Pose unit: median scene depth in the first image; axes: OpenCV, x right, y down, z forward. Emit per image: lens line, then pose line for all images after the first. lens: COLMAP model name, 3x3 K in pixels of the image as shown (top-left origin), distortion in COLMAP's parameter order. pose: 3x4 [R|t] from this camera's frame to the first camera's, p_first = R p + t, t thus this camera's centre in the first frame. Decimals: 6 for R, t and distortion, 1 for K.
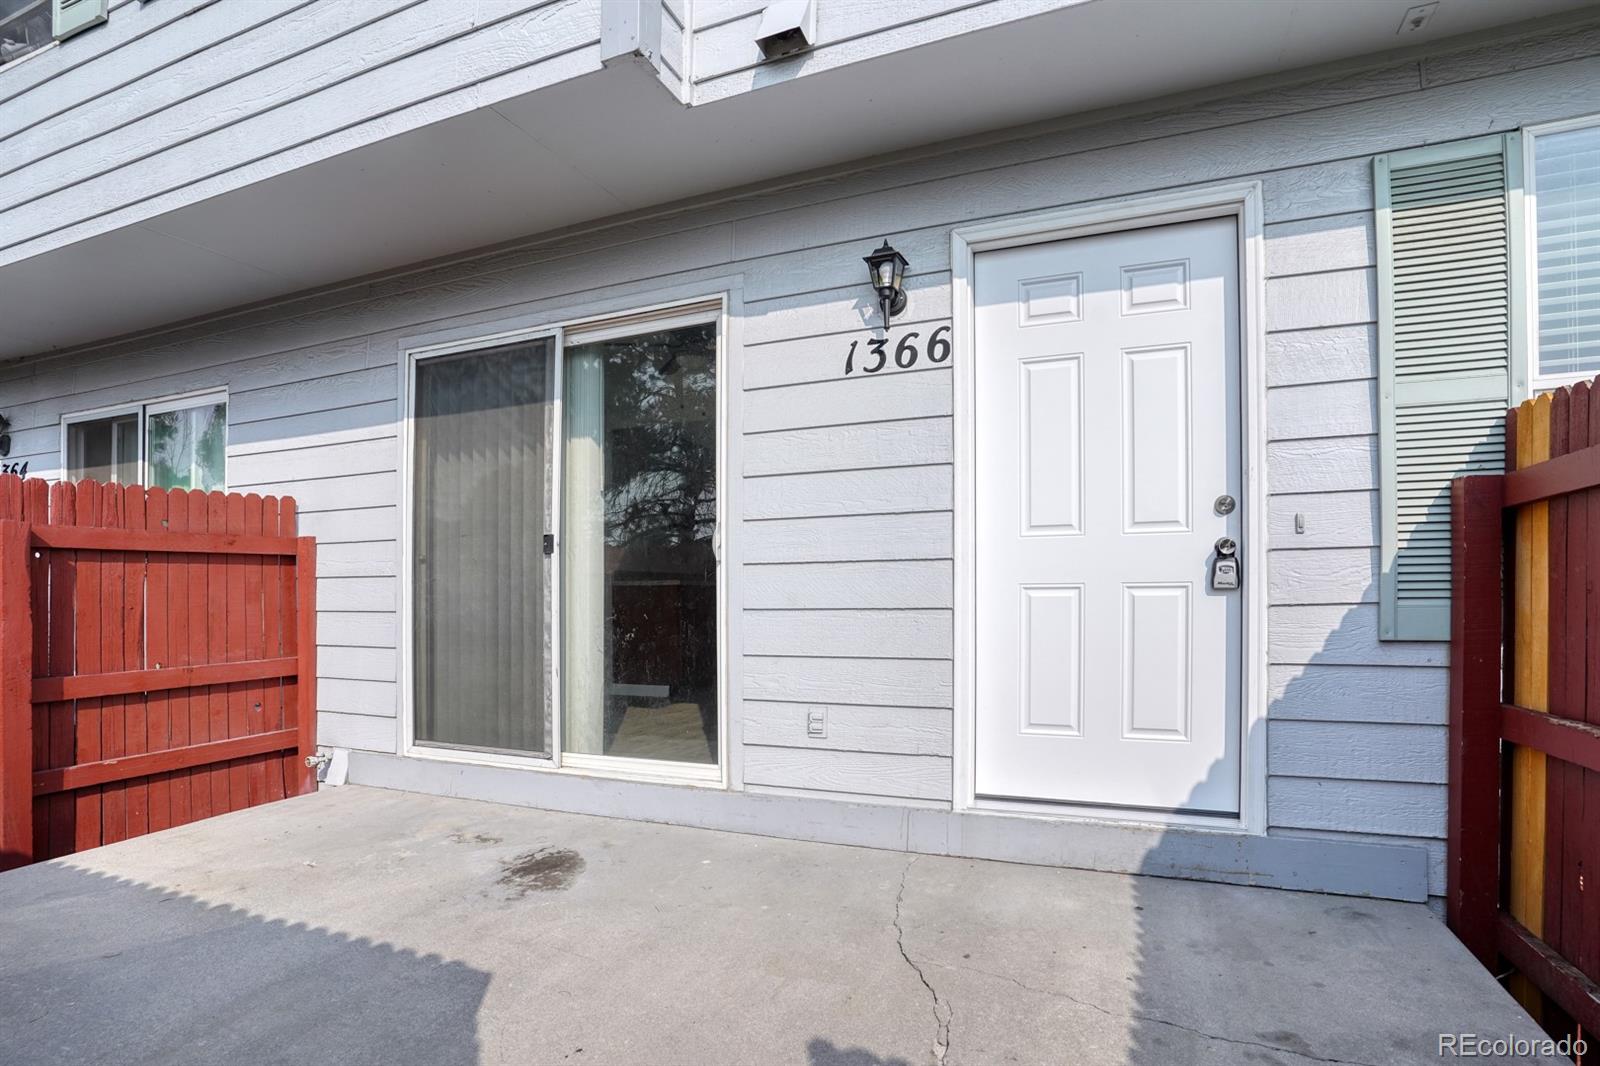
lens RADIAL K [[794.0, 0, 831.8], [0, 794.0, 558.8], [0, 0, 1]] dist [-0.023843, 0.017768]
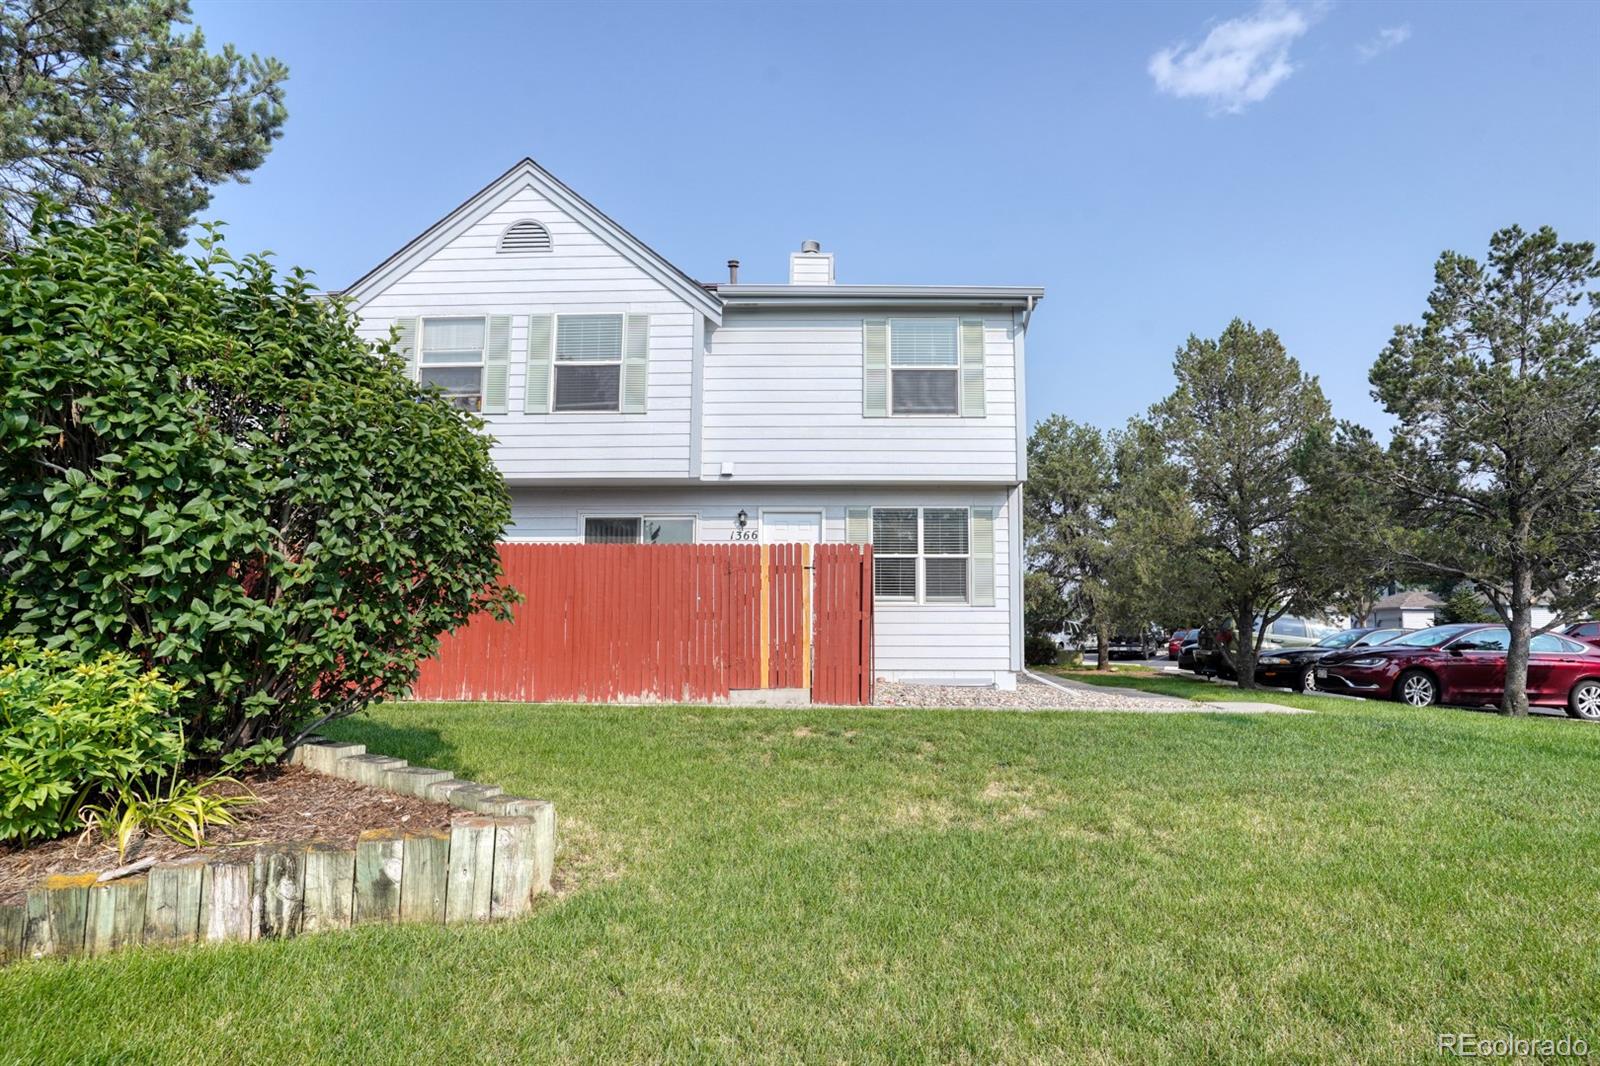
lens RADIAL K [[794.0, 0, 831.8], [0, 794.0, 558.8], [0, 0, 1]] dist [-0.023843, 0.017768]
pose [[0.941093, 0.040545, 0.335710, -0.853368], [-0.024317, 0.998330, -0.052404, 0.059539], [-0.337274, 0.041153, 0.940507, -2.965082]]
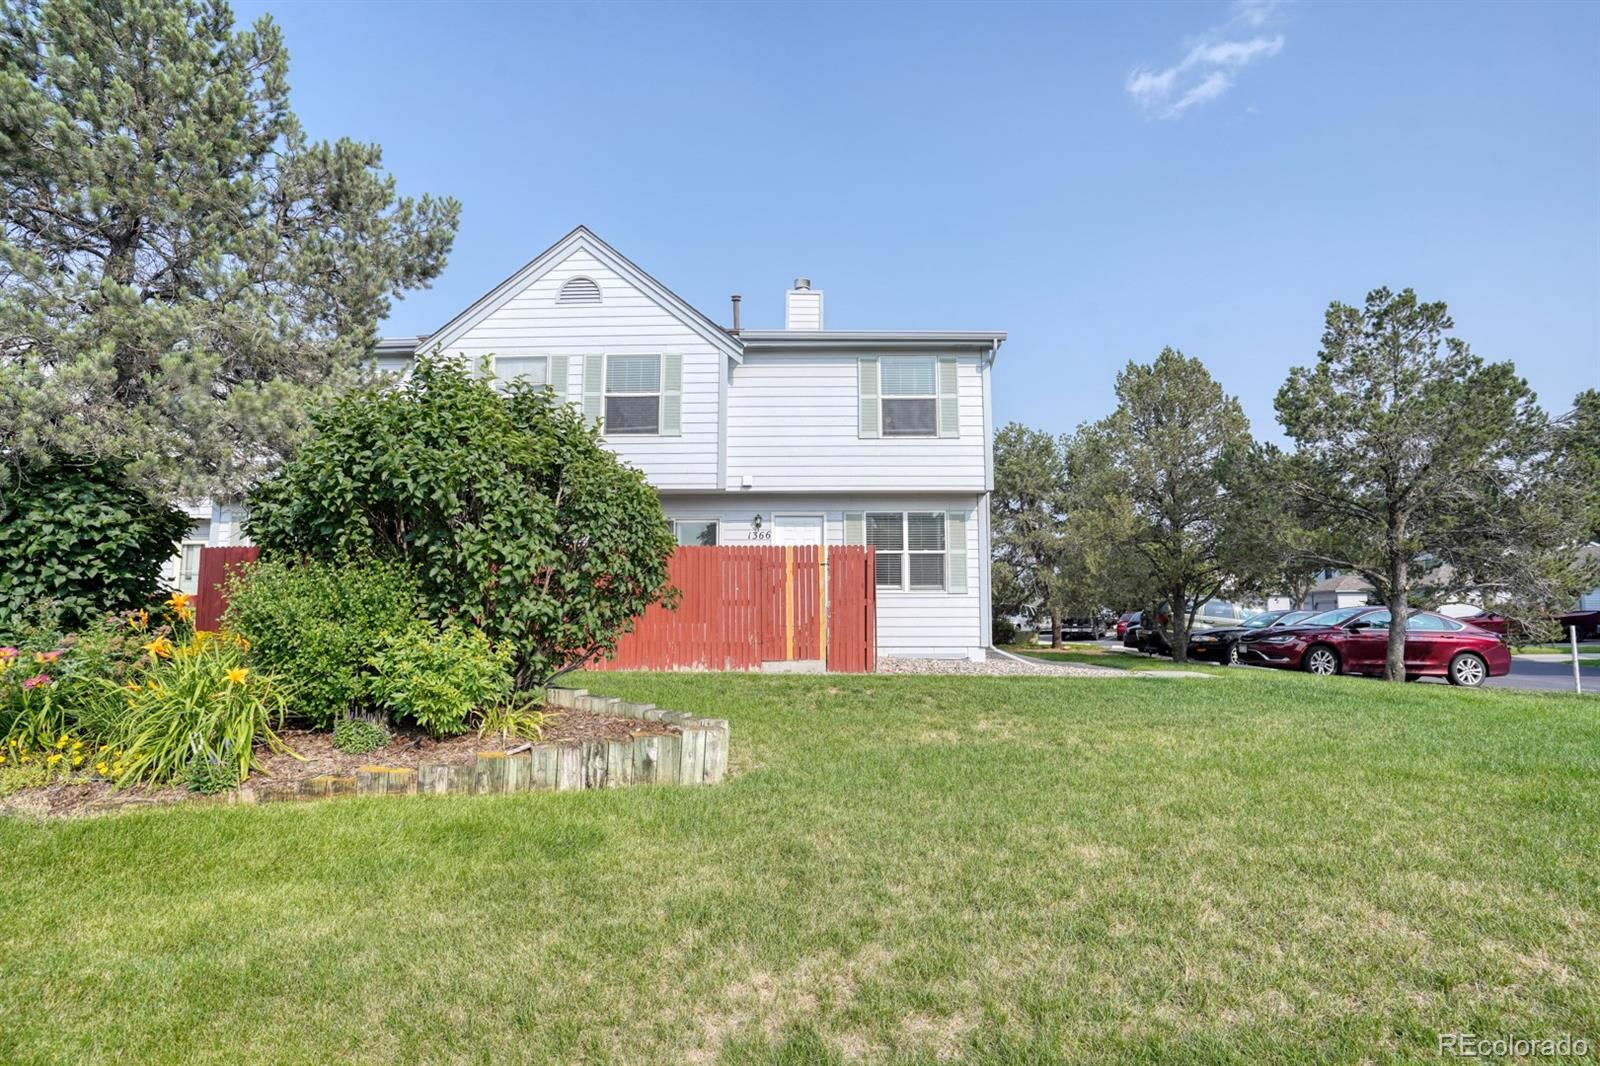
lens RADIAL K [[753.5, 0, 800.0], [0, 753.5, 533.0], [0, 0, 1]] dist [-0.002352, 0.000192]
pose [[0.940104, 0.042765, 0.338194, -1.257704], [-0.020467, 0.997391, -0.069228, 0.040720], [-0.340272, 0.058159, 0.938527, -3.457432]]
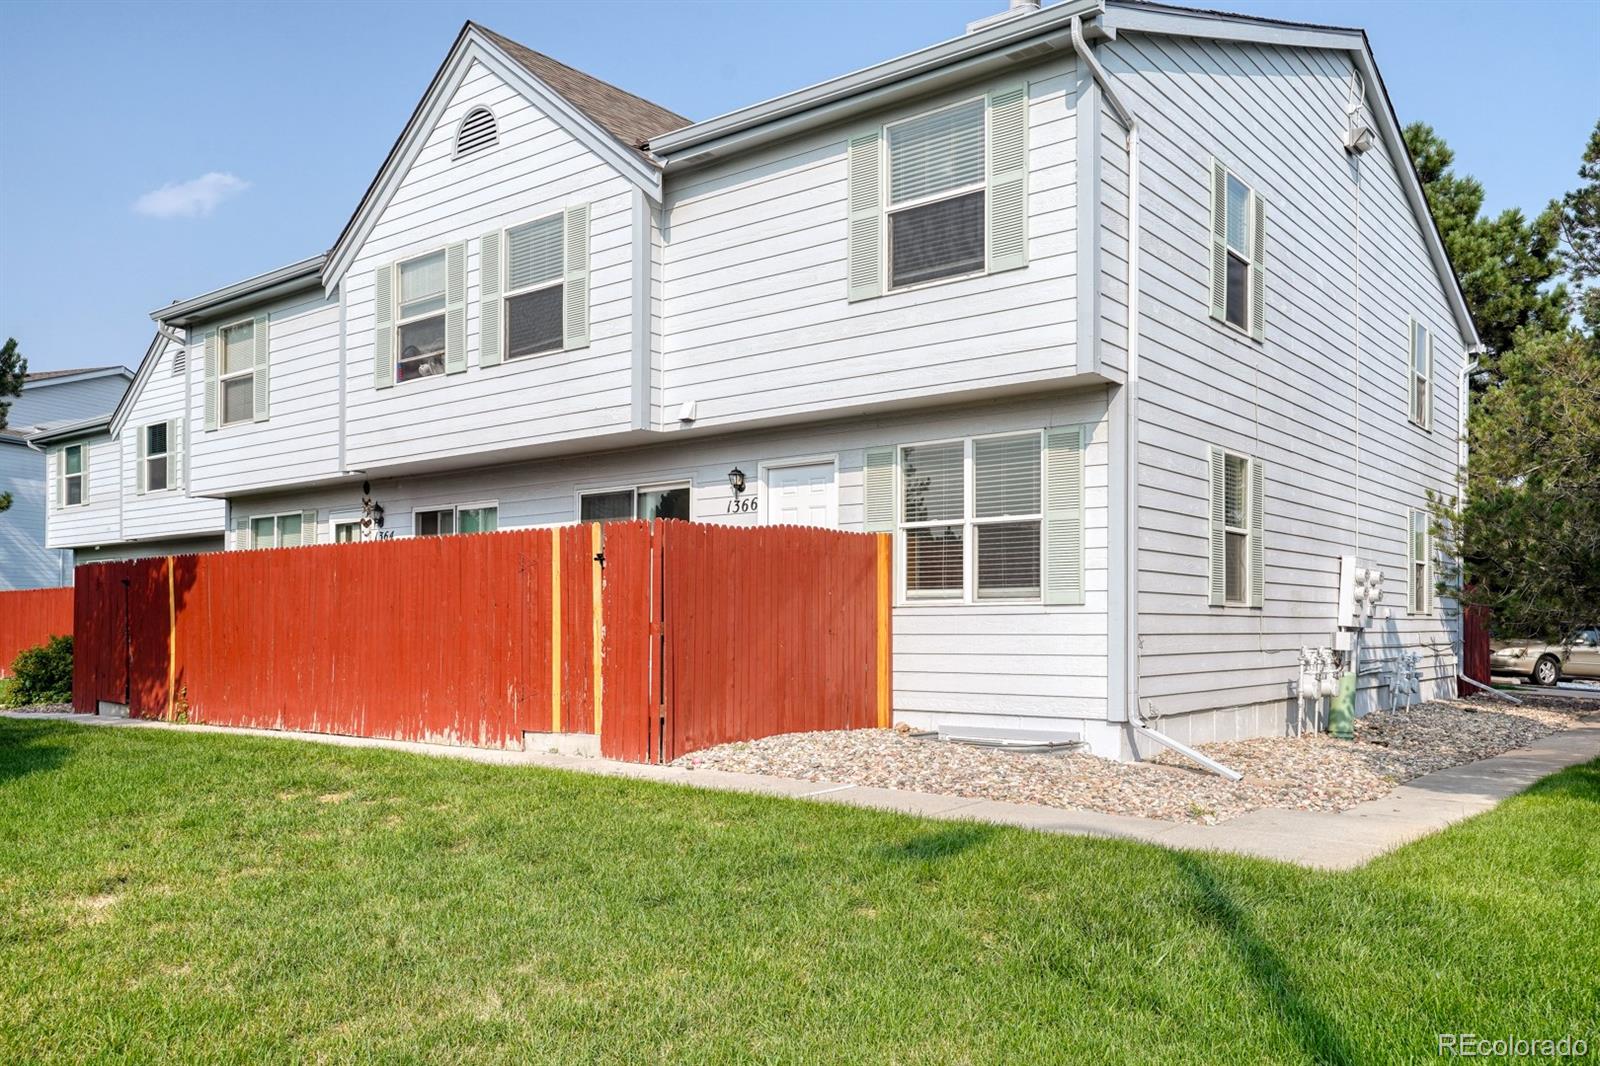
lens RADIAL K [[1249.6, 0, 804.3], [0, 1249.6, 587.6], [0, 0, 1]] dist [0.074444, 0.006002]
pose [[0.955581, -0.004019, -0.294700, 1.556592], [0.007019, 0.999934, 0.009121, -0.016260], [0.294644, -0.010785, 0.955546, -3.059934]]
